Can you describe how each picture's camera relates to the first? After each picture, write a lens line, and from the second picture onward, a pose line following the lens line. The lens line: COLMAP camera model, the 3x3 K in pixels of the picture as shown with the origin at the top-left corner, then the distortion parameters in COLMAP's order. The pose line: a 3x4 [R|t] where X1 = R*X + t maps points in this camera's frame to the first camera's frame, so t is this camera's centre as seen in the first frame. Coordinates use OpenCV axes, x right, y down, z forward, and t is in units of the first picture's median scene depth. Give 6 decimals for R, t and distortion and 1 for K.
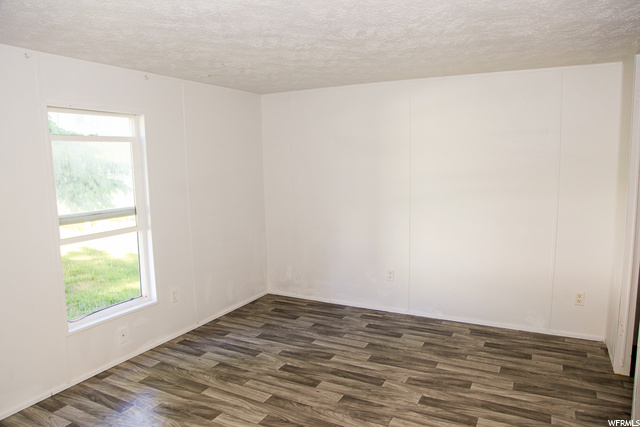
lens RADIAL K [[437.6, 0, 322.1], [0, 437.6, 218.4], [0, 0, 1]] dist [-0.117174, 0.044681]
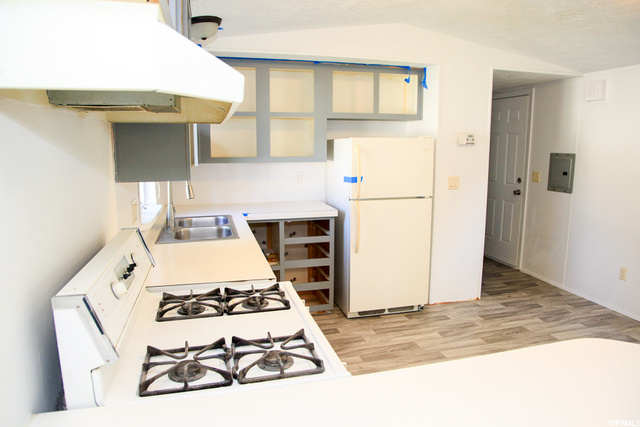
lens RADIAL K [[437.6, 0, 319.1], [0, 437.6, 214.0], [0, 0, 1]] dist [-0.117174, 0.044681]
pose [[-0.743447, 0.117541, -0.658385, 1.734603], [-0.079642, 0.961871, 0.261653, -0.302288], [0.664036, 0.246960, -0.705739, 1.943051]]
